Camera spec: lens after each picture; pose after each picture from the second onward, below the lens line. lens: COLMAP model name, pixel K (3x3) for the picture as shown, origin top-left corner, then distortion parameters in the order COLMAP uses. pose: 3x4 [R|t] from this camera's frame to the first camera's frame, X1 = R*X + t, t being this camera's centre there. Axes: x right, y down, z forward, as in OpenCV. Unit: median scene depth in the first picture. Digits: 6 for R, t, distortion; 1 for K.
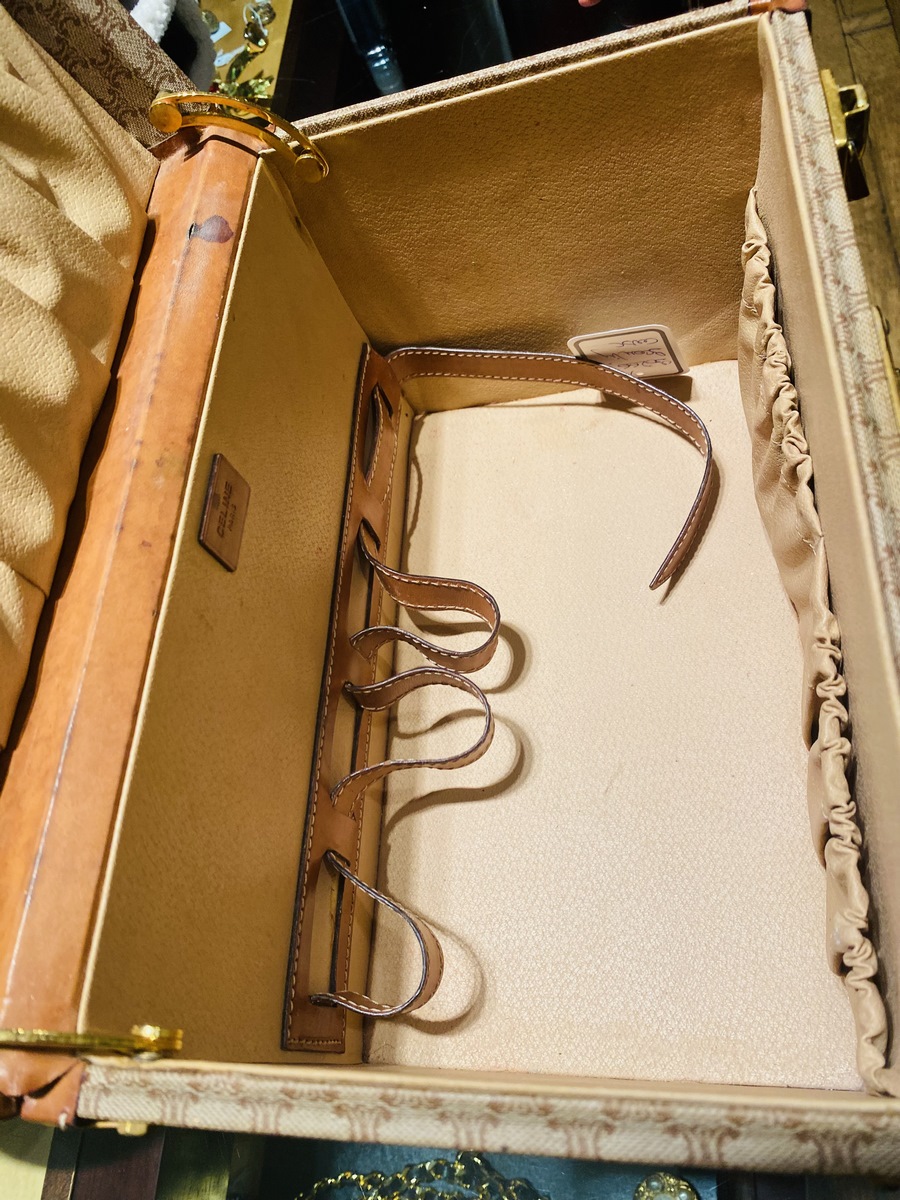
lens RADIAL K [[900.9, 0, 434.4], [0, 900.9, 597.9], [0, 0, 1]] dist [0.004929, -0.003026]
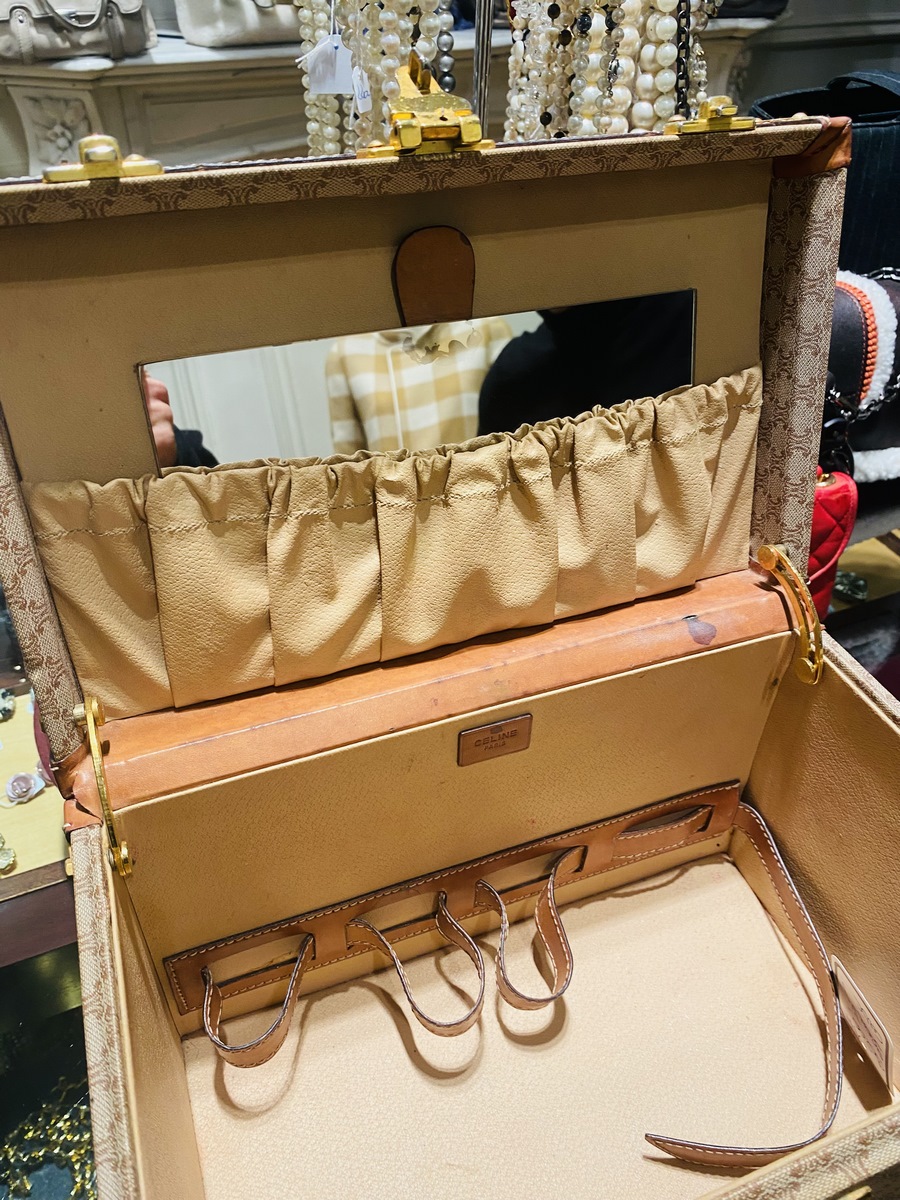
lens RADIAL K [[900.9, 0, 434.4], [0, 900.9, 597.9], [0, 0, 1]] dist [0.004929, -0.003026]
pose [[0.374727, 0.792684, -0.480865, 0.177352], [-0.874161, 0.474886, 0.101615, -0.218748], [0.308904, 0.382276, 0.870886, -0.224865]]
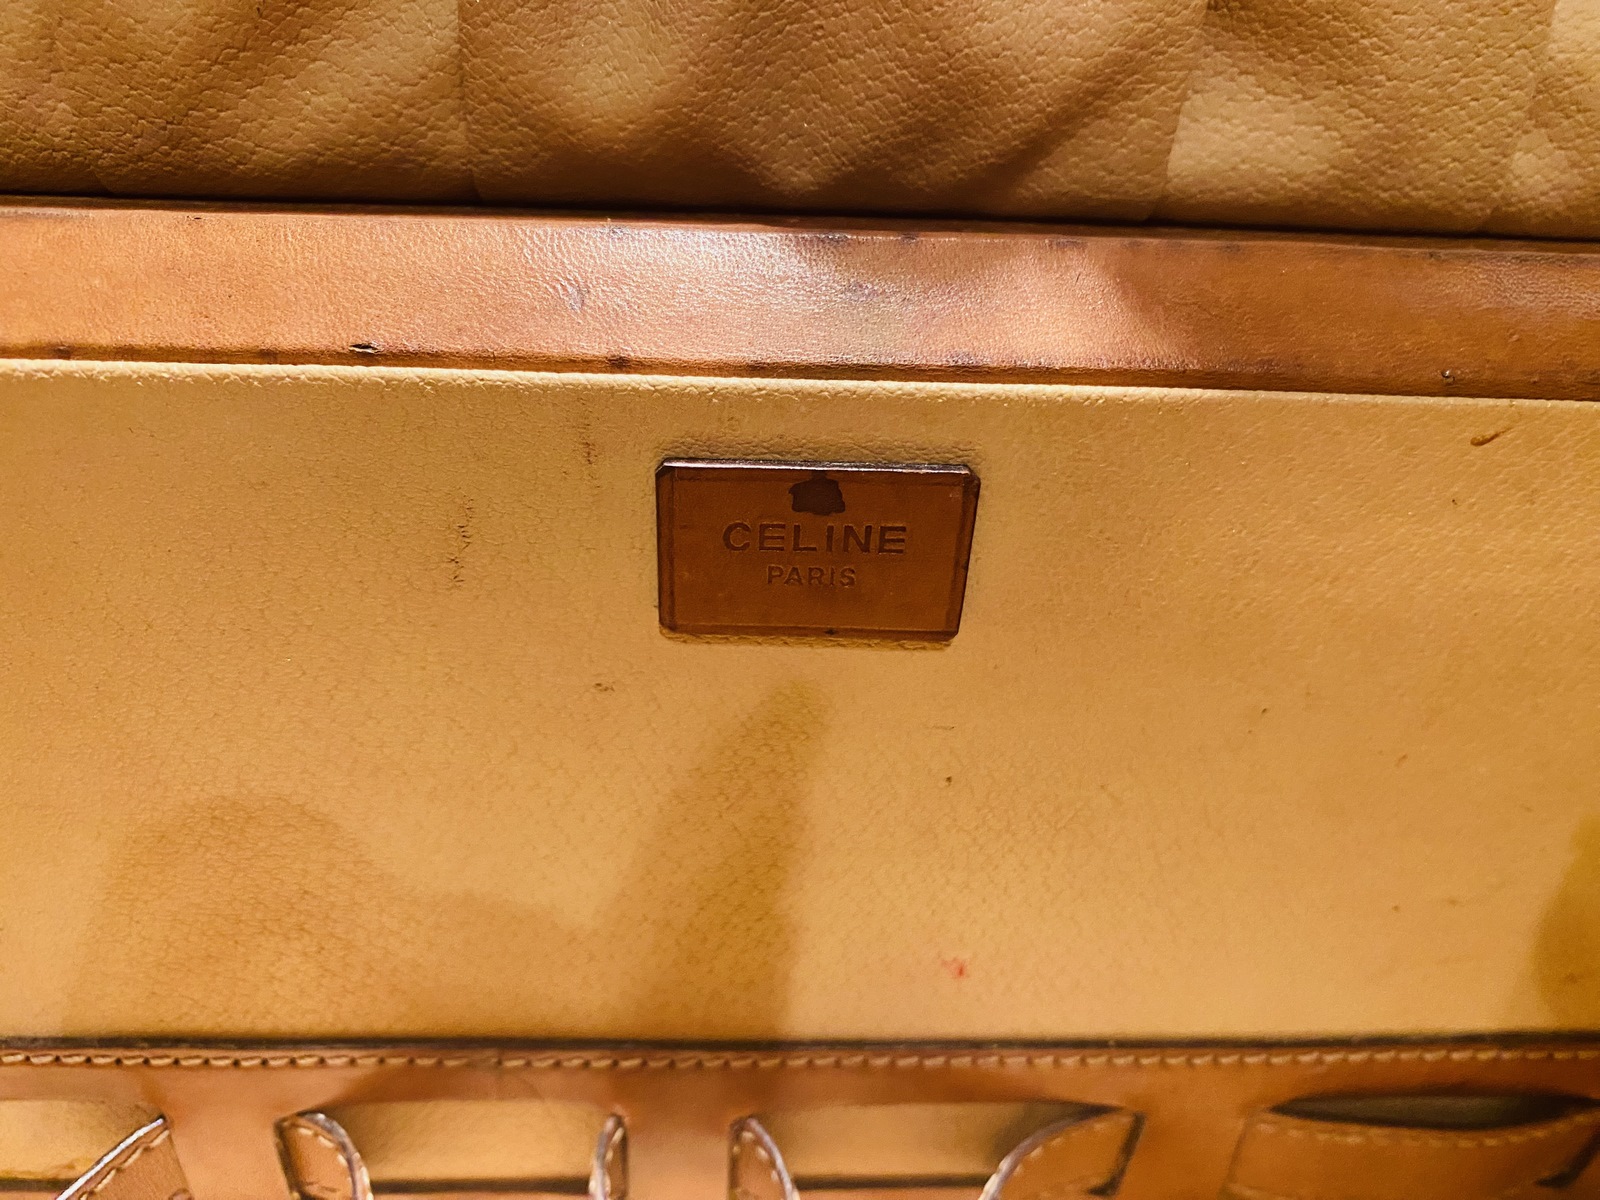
lens RADIAL K [[1217.3, 0, 799.9], [0, 1217.3, 612.2], [0, 0, 1]] dist [0.004894, -0.005143]
pose [[0.074245, 0.785199, -0.614777, 0.054119], [-0.917194, 0.295762, 0.266982, -0.177188], [0.391462, 0.544048, 0.742139, 0.586409]]
